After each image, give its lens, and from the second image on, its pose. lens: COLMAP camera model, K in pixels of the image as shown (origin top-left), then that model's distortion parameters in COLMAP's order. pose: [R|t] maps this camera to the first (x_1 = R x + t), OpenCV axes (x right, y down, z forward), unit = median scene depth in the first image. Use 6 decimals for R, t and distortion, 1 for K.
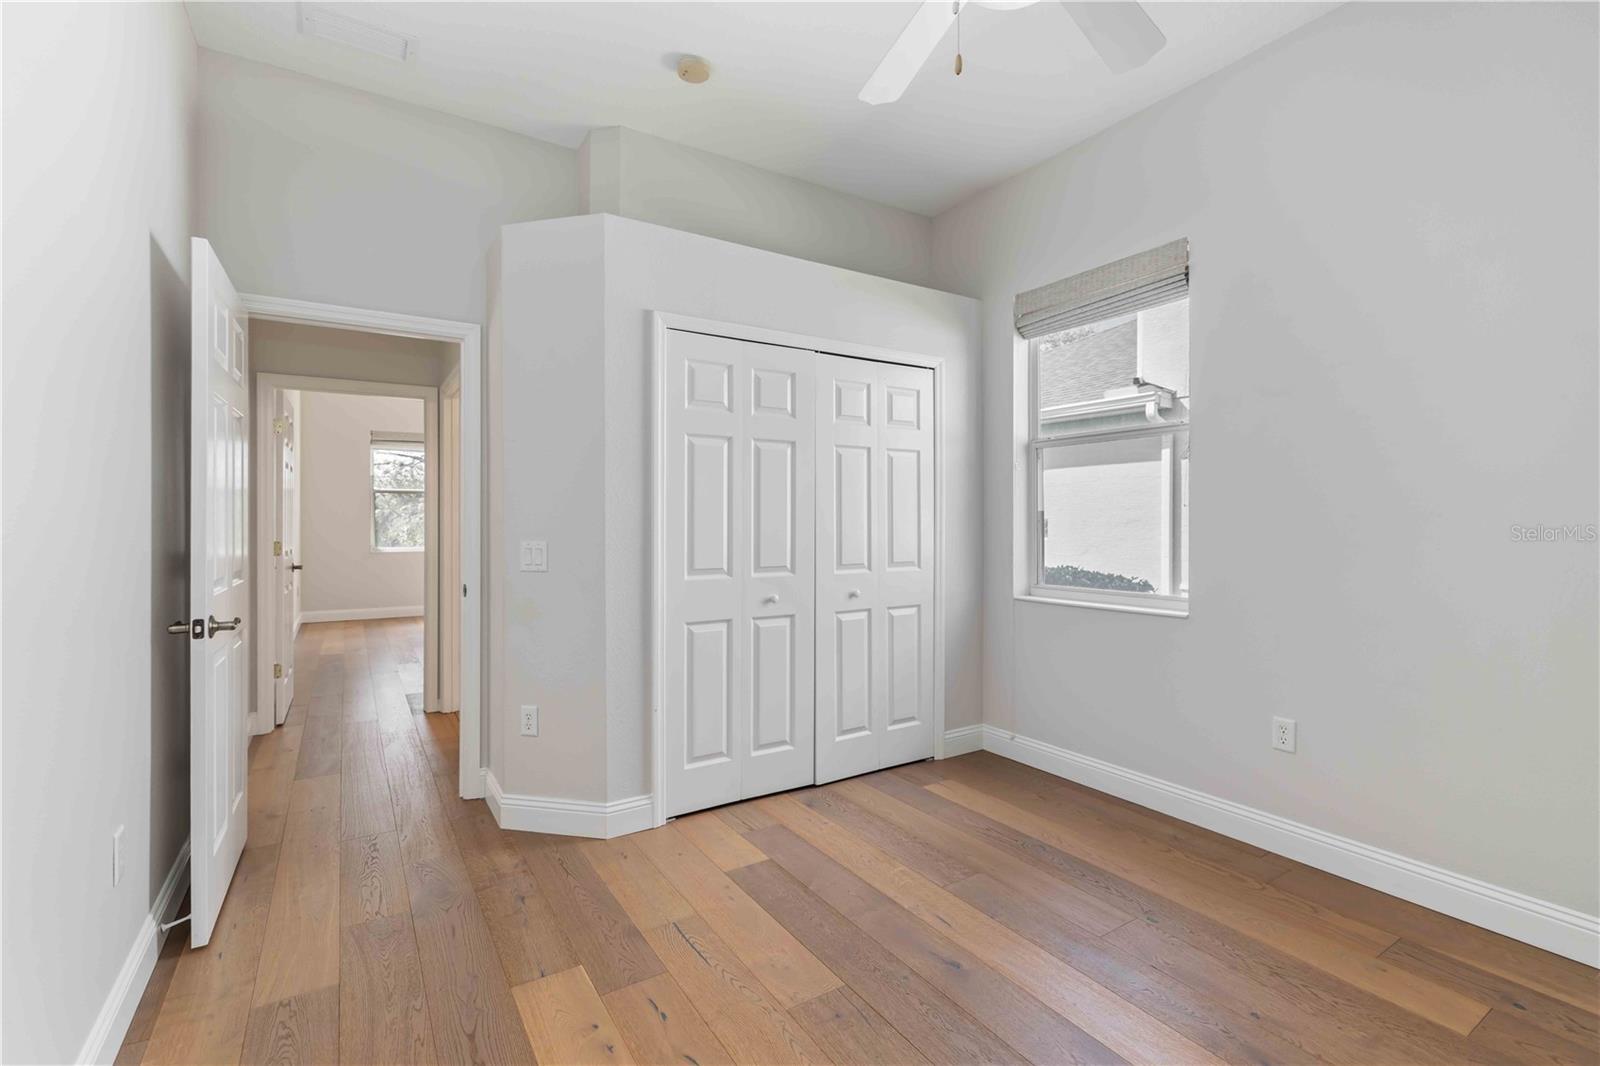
lens RADIAL K [[686.1, 0, 795.8], [0, 686.1, 519.2], [0, 0, 1]] dist [-0.001703, 0.000045]
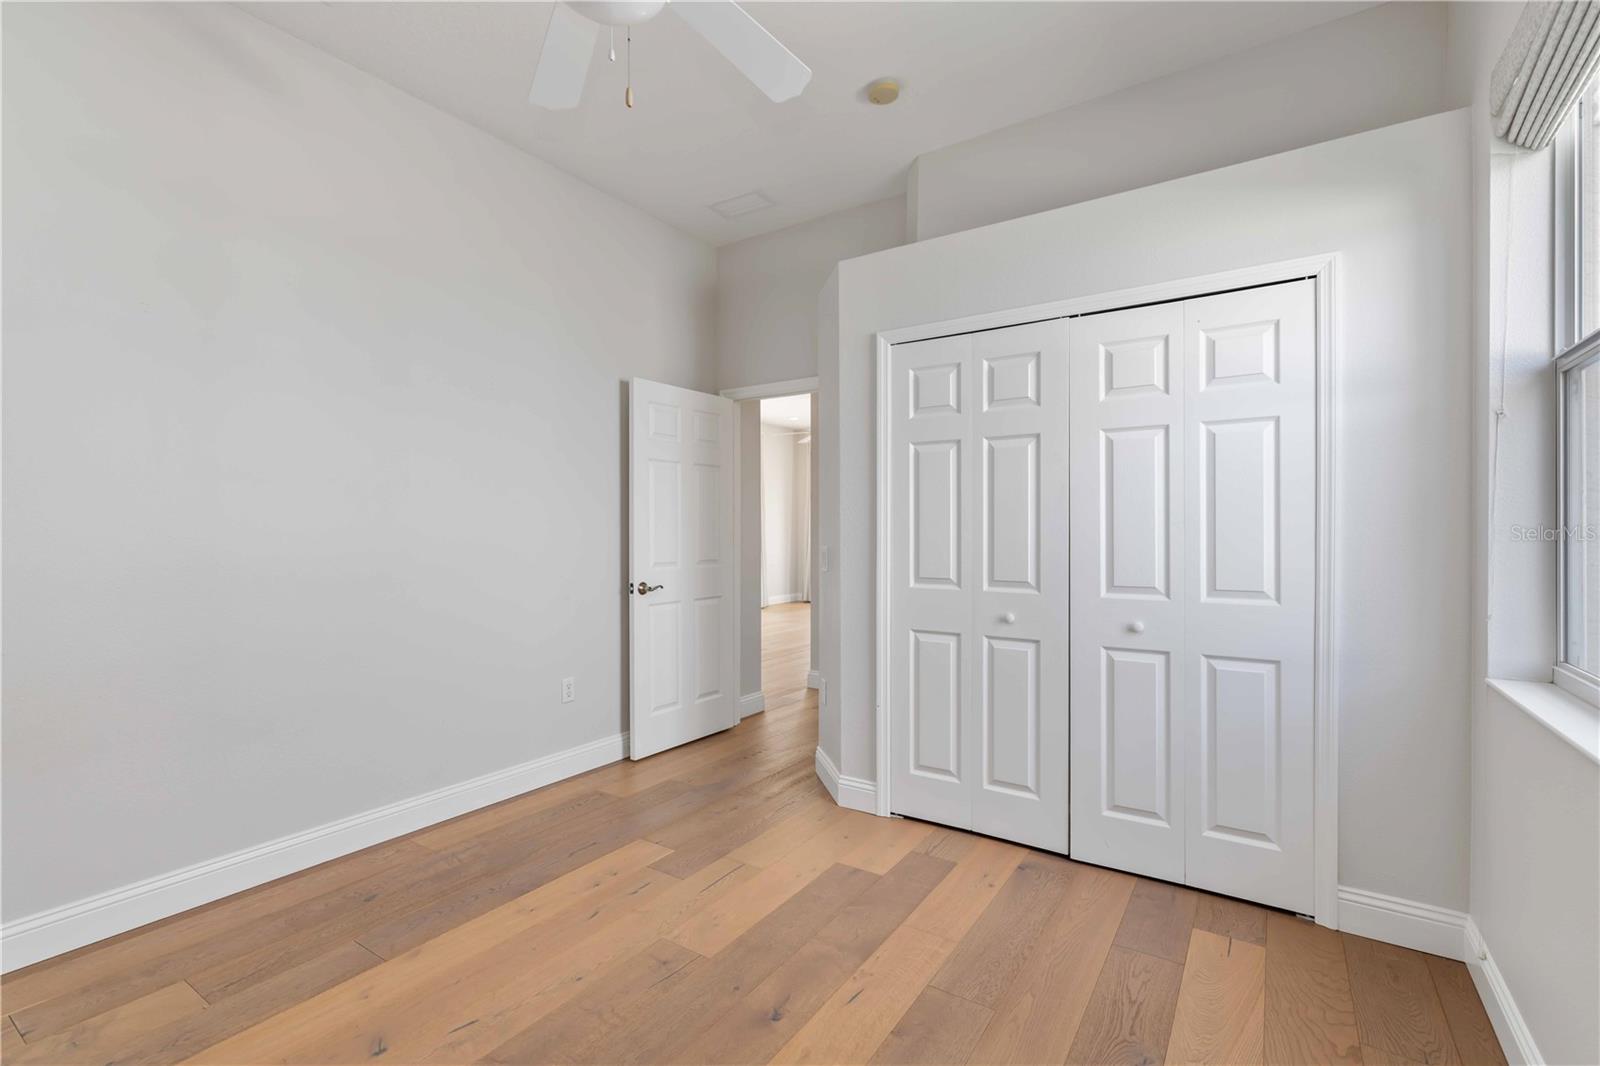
lens RADIAL K [[689.2, 0, 798.0], [0, 689.2, 531.6], [0, 0, 1]] dist [0.000795, 0.000992]
pose [[0.437940, 0.000107, -0.899004, 0.639447], [0.002913, 0.999995, 0.001538, 0.004182], [0.899000, -0.003292, 0.437937, 0.377305]]
